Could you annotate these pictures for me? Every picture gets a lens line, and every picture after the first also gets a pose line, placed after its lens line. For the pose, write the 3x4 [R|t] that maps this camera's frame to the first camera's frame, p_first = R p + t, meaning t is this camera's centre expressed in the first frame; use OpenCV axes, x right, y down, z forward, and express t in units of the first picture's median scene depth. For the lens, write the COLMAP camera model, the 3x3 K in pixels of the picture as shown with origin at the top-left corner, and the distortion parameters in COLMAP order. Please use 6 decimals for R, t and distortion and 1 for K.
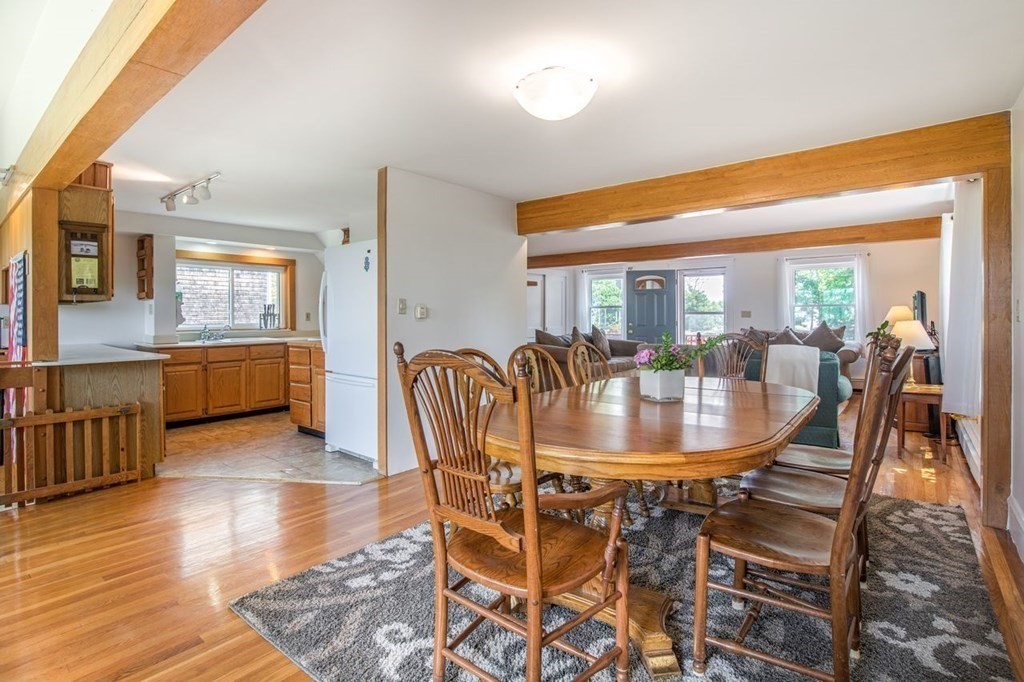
lens RADIAL K [[499.6, 0, 508.3], [0, 499.6, 318.8], [0, 0, 1]] dist [-0.000170, -0.000274]
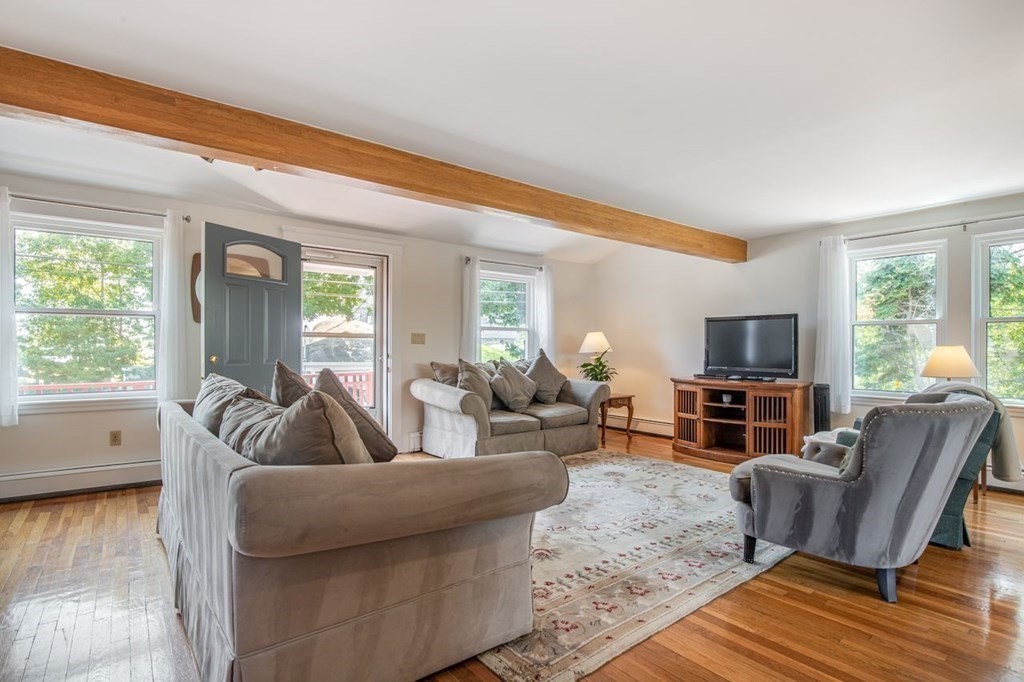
lens RADIAL K [[503.5, 0, 512.4], [0, 503.5, 346.0], [0, 0, 1]] dist [-0.000628, -0.000105]
pose [[0.202989, 0.007428, 0.979153, -0.173089], [0.000930, 0.999969, -0.007779, 0.008127], [-0.979180, 0.002489, 0.202976, 1.260566]]
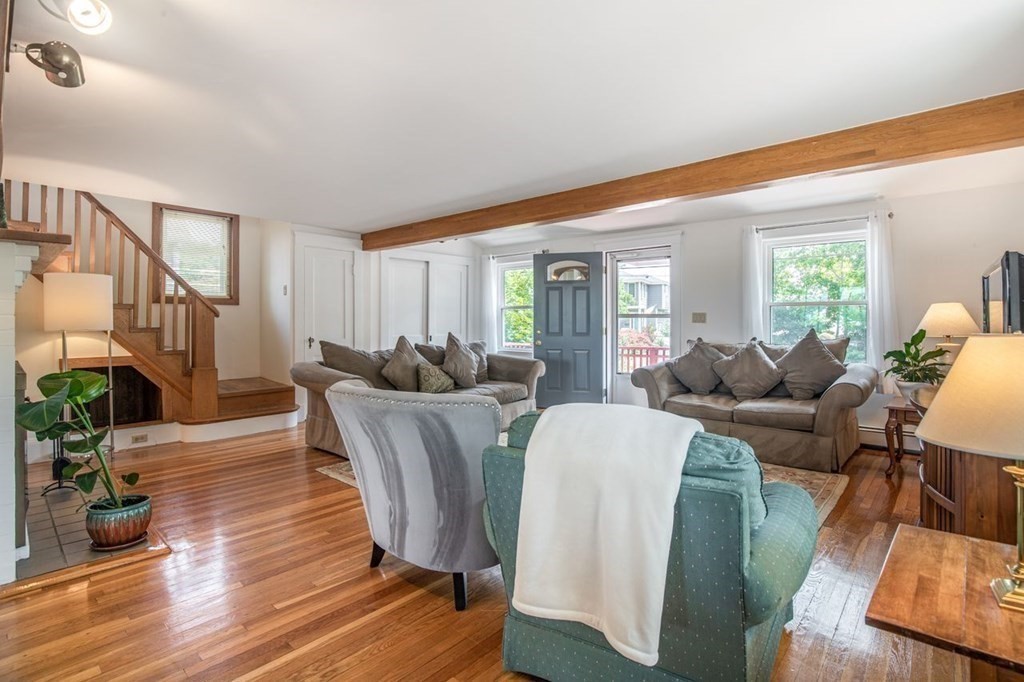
lens RADIAL K [[497.5, 0, 525.1], [0, 497.5, 321.0], [0, 0, 1]] dist [-0.001782, -0.000323]
pose [[0.999762, 0.006040, -0.020940, 0.439062], [-0.006170, 0.999962, -0.006132, 0.000518], [0.020902, 0.006260, 0.999762, 0.586658]]
